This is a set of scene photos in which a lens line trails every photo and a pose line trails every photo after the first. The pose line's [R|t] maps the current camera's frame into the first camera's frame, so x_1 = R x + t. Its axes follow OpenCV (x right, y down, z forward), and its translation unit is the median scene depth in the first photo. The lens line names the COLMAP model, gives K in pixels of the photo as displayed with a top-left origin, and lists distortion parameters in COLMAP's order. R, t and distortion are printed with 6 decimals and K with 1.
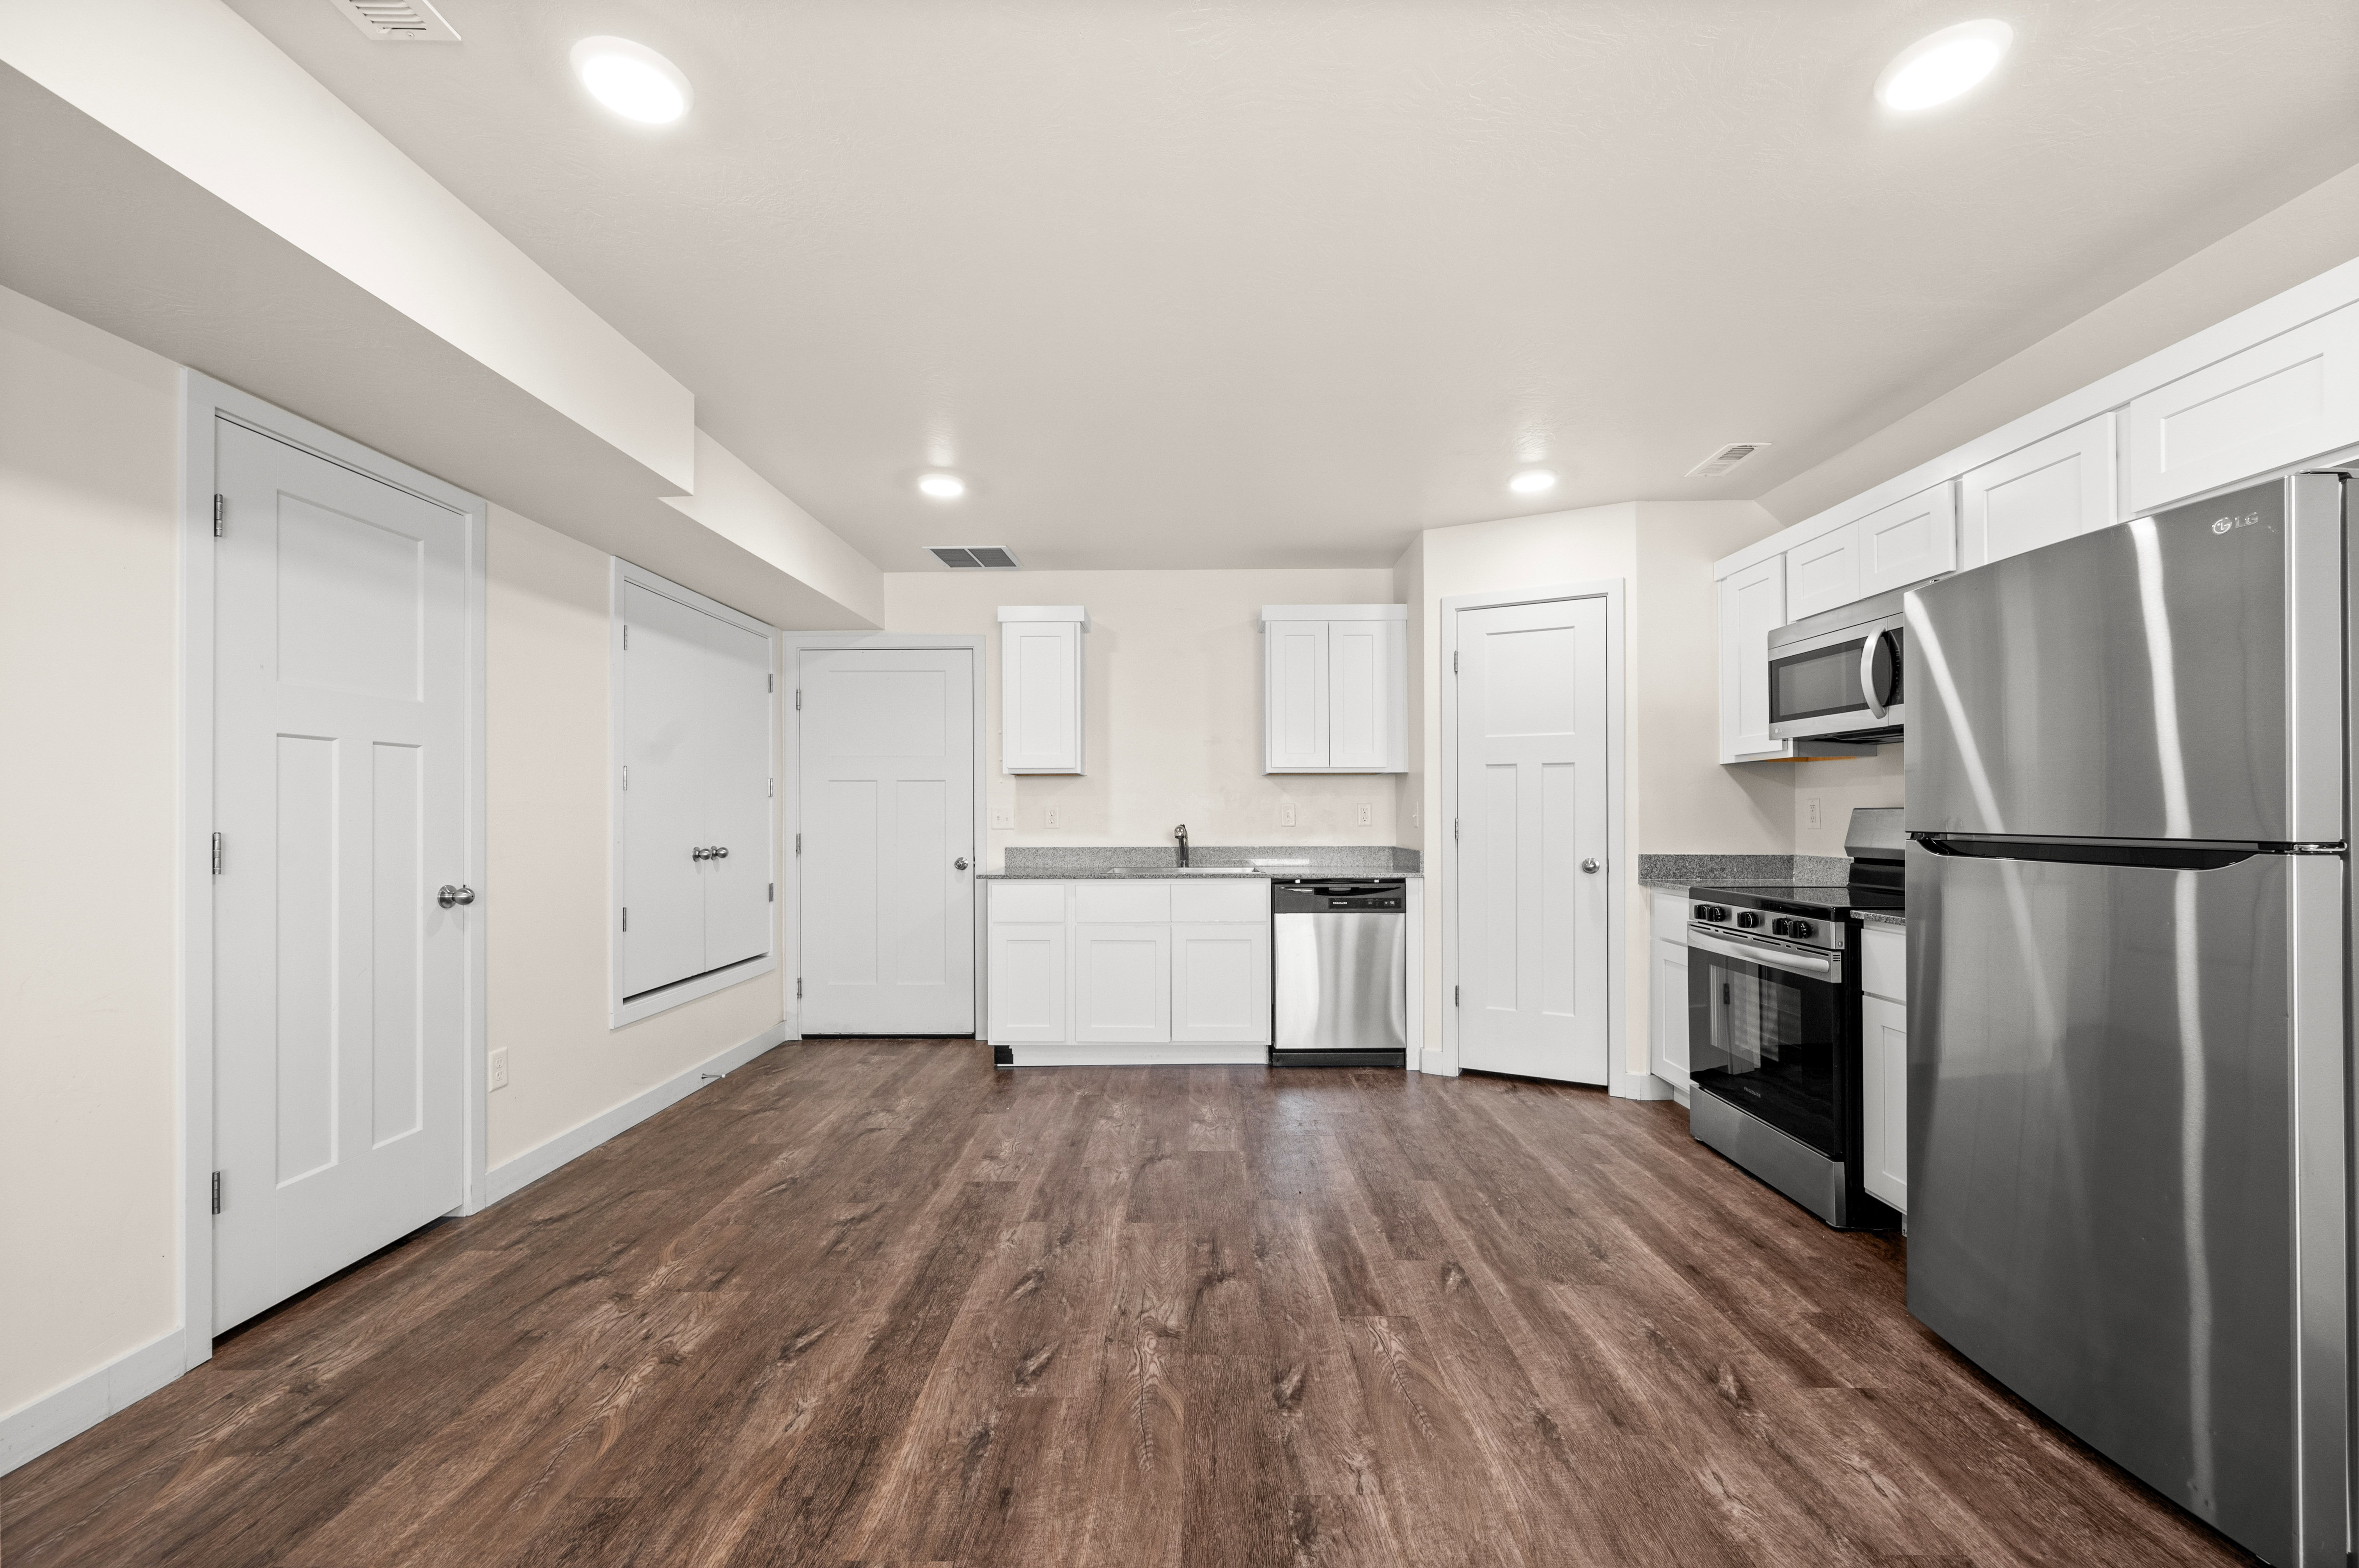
lens RADIAL K [[937.3, 0, 1188.0], [0, 937.3, 807.2], [0, 0, 1]] dist [0.000638, -0.000068]
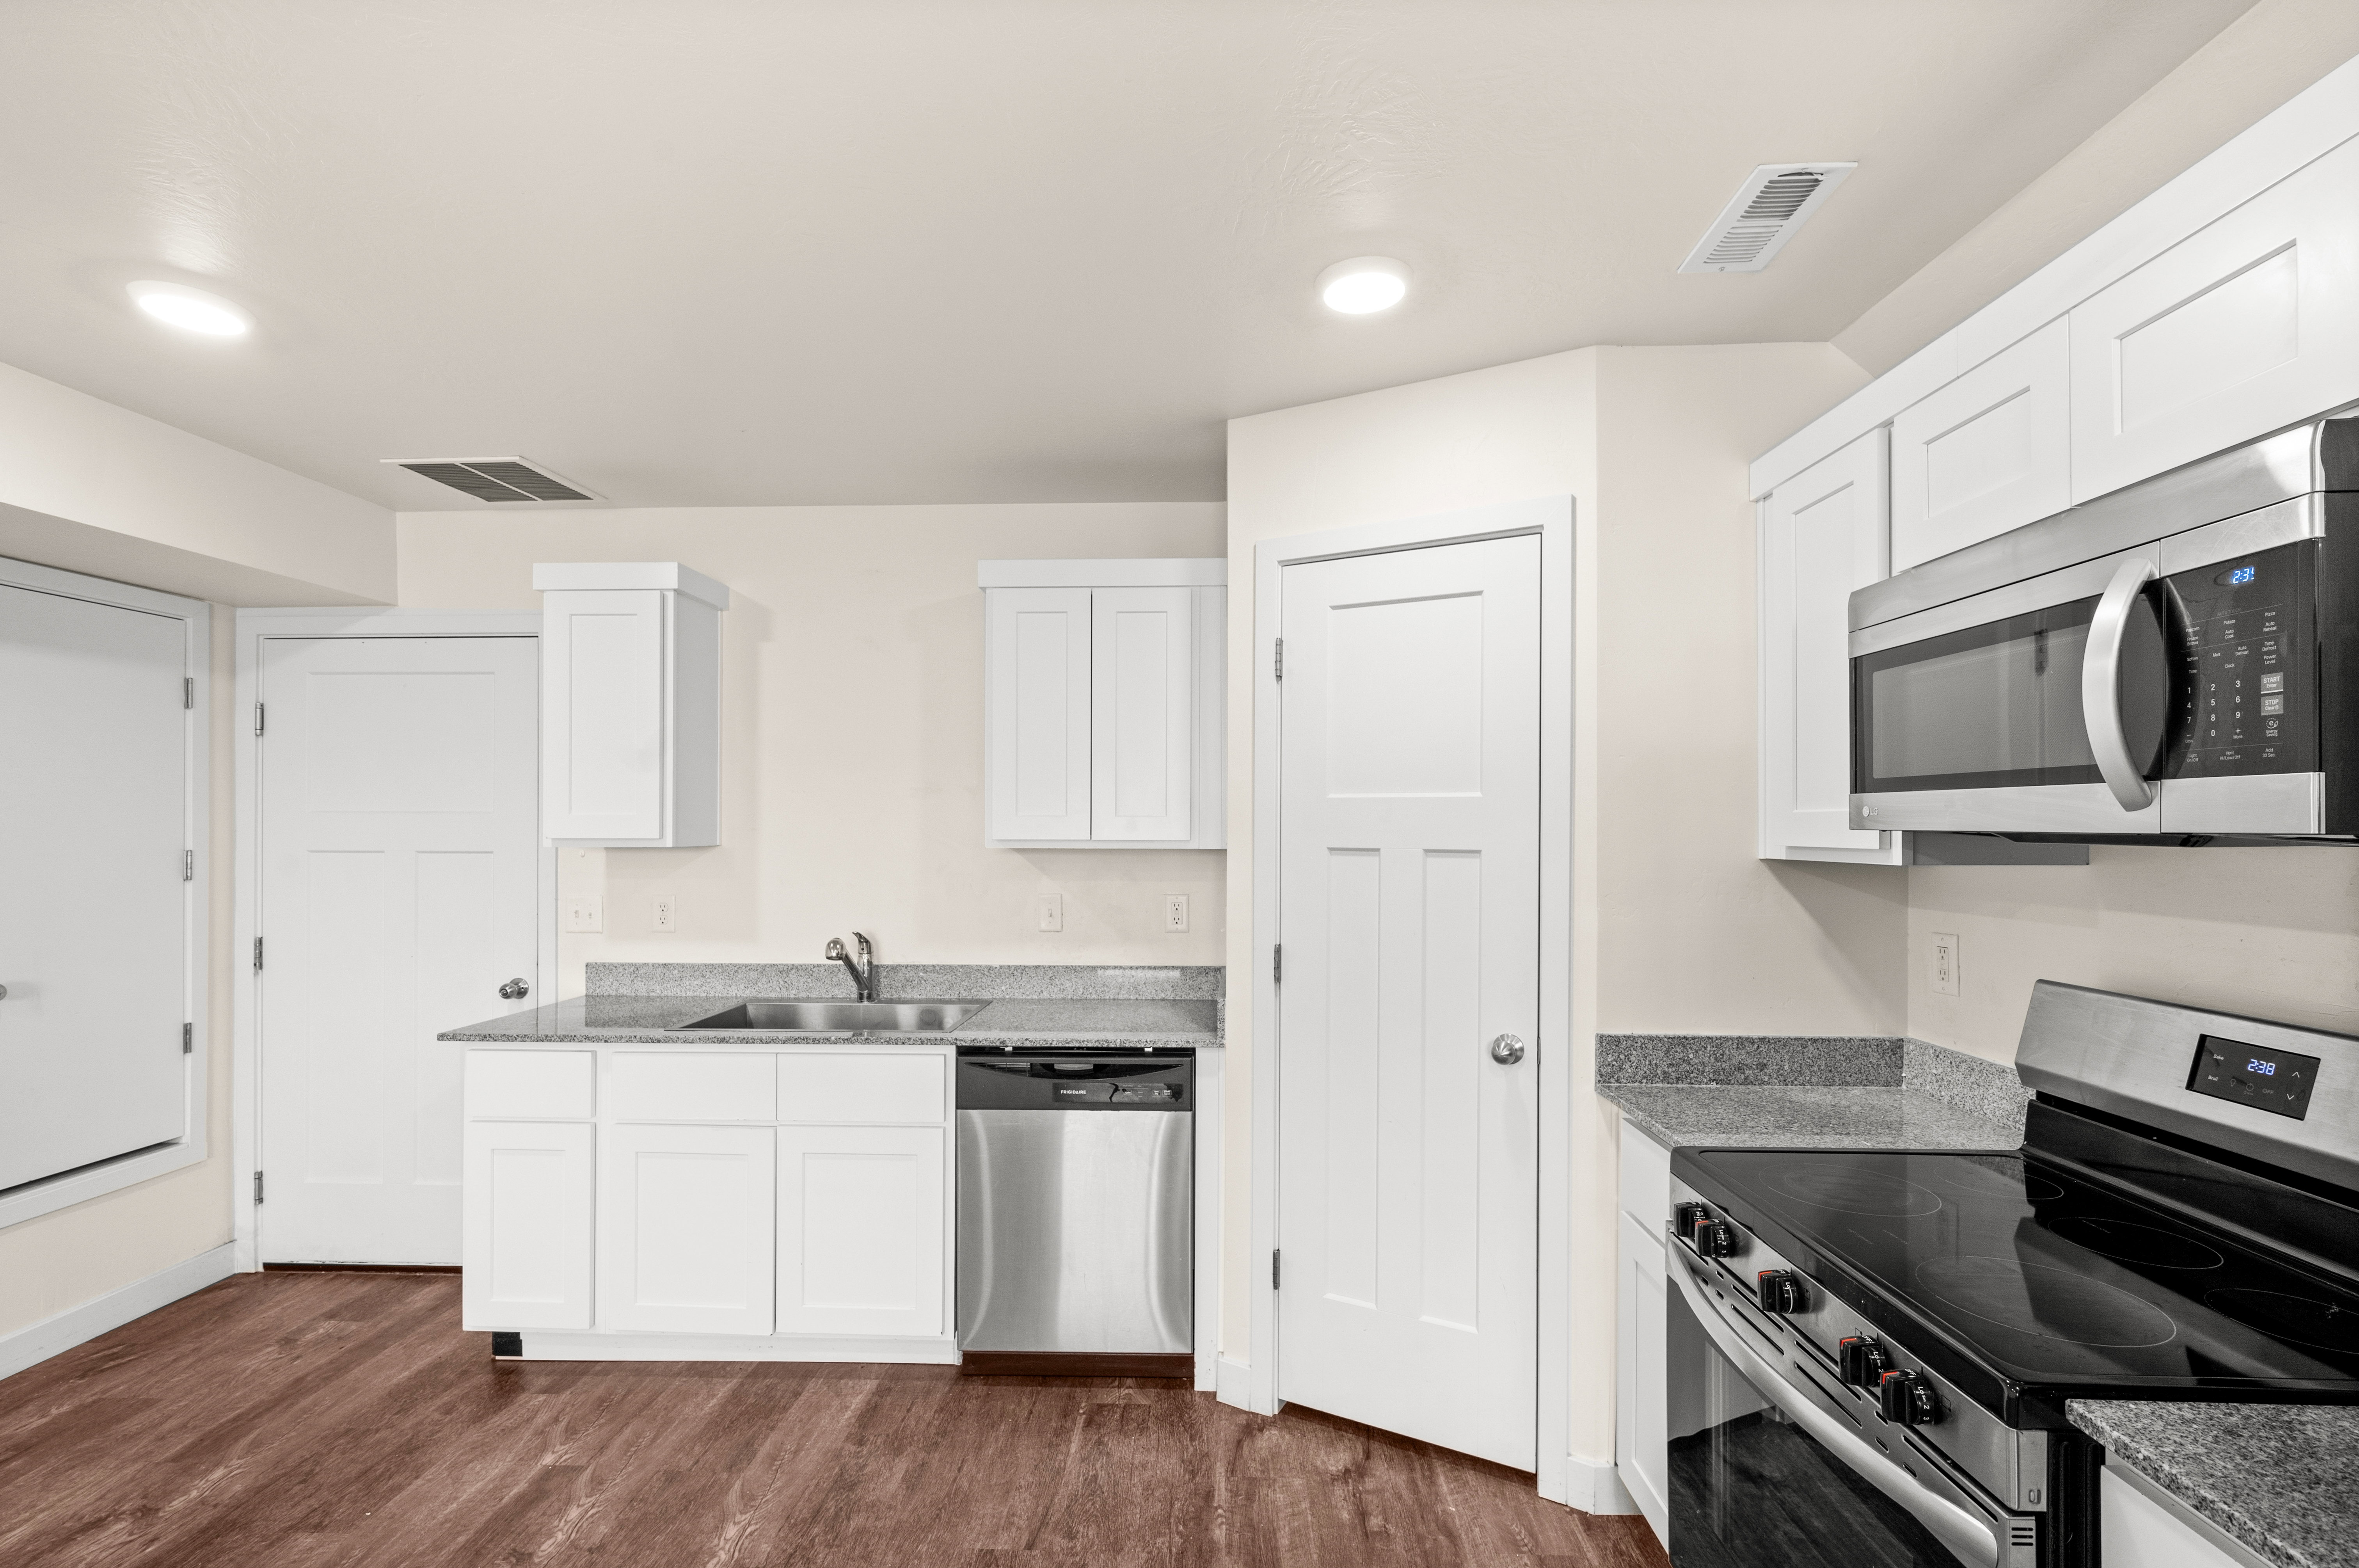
lens RADIAL K [[1053.6, 0, 1184.7], [0, 1053.6, 824.9], [0, 0, 1]] dist [0.000748, 0.000052]
pose [[0.999539, 0.004690, -0.029999, 0.305057], [-0.004518, 0.999973, 0.005796, -0.074407], [0.030025, -0.005657, 0.999533, 0.467025]]
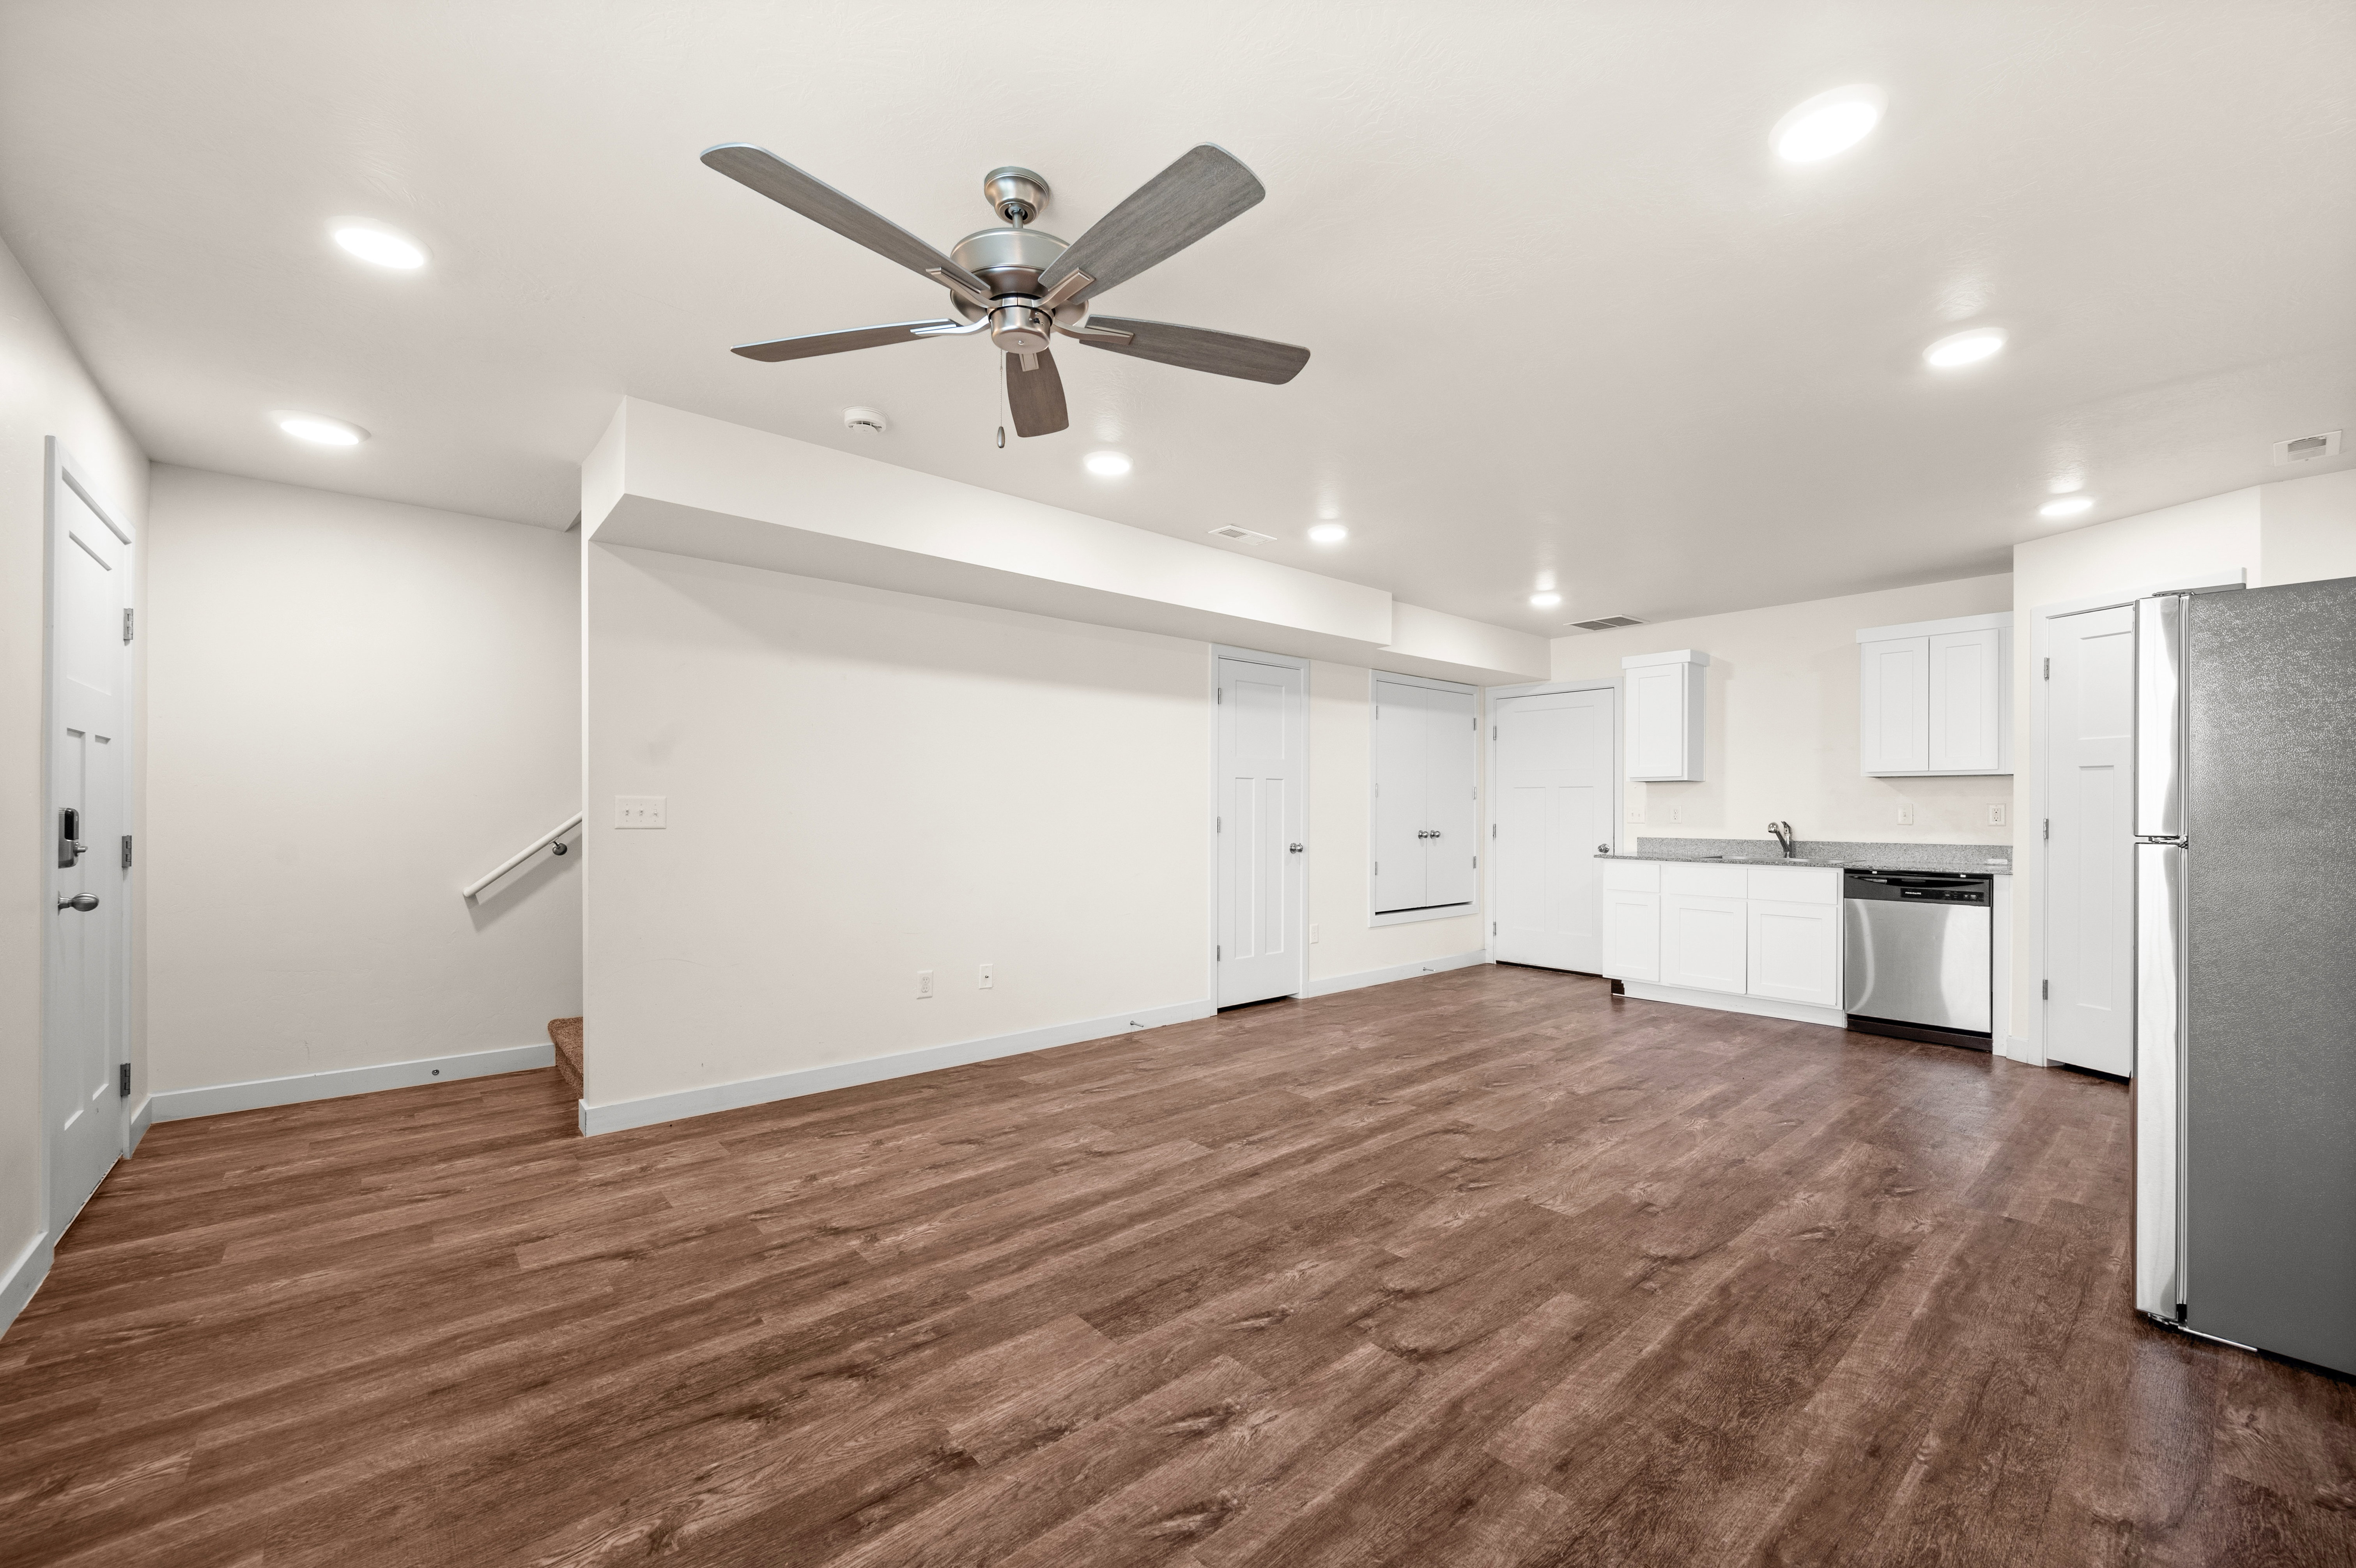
lens RADIAL K [[941.4, 0, 1182.8], [0, 941.4, 808.2], [0, 0, 1]] dist [-0.001548, -0.000213]
pose [[0.661947, 0.004433, -0.749537, 0.528751], [0.000632, 0.999979, 0.006473, -0.008477], [0.749550, -0.004758, 0.661930, -0.495388]]
